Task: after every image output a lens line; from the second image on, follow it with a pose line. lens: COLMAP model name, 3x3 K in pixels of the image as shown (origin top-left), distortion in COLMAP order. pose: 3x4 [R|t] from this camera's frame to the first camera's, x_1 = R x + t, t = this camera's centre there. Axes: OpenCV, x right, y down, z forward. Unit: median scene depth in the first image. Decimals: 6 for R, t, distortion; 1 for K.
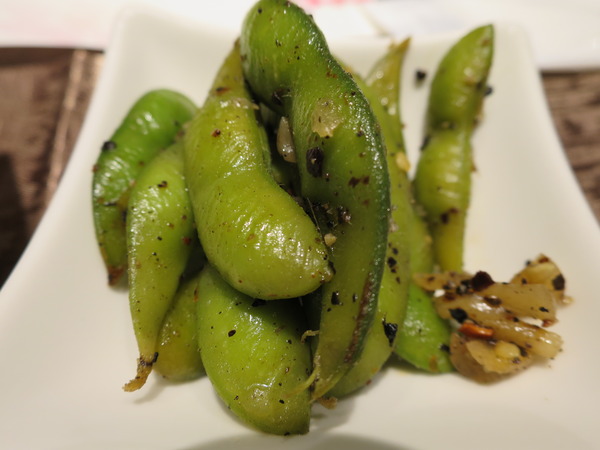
lens RADIAL K [[423.2, 0, 298.4], [0, 423.2, 223.8], [0, 0, 1]] dist [-0.031934, -0.001453]
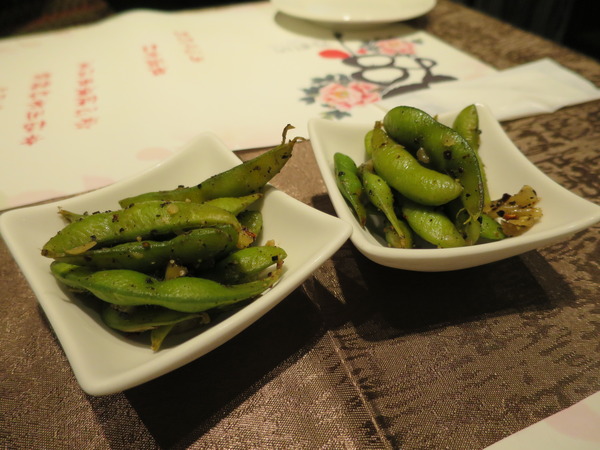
lens RADIAL K [[423.2, 0, 301.5], [0, 423.2, 225.2], [0, 0, 1]] dist [-0.031934, -0.001453]
pose [[0.980039, -0.161393, 0.116090, -1.127211], [0.181636, 0.964279, -0.192806, 0.578520], [-0.080825, 0.210043, 0.974346, -1.373083]]
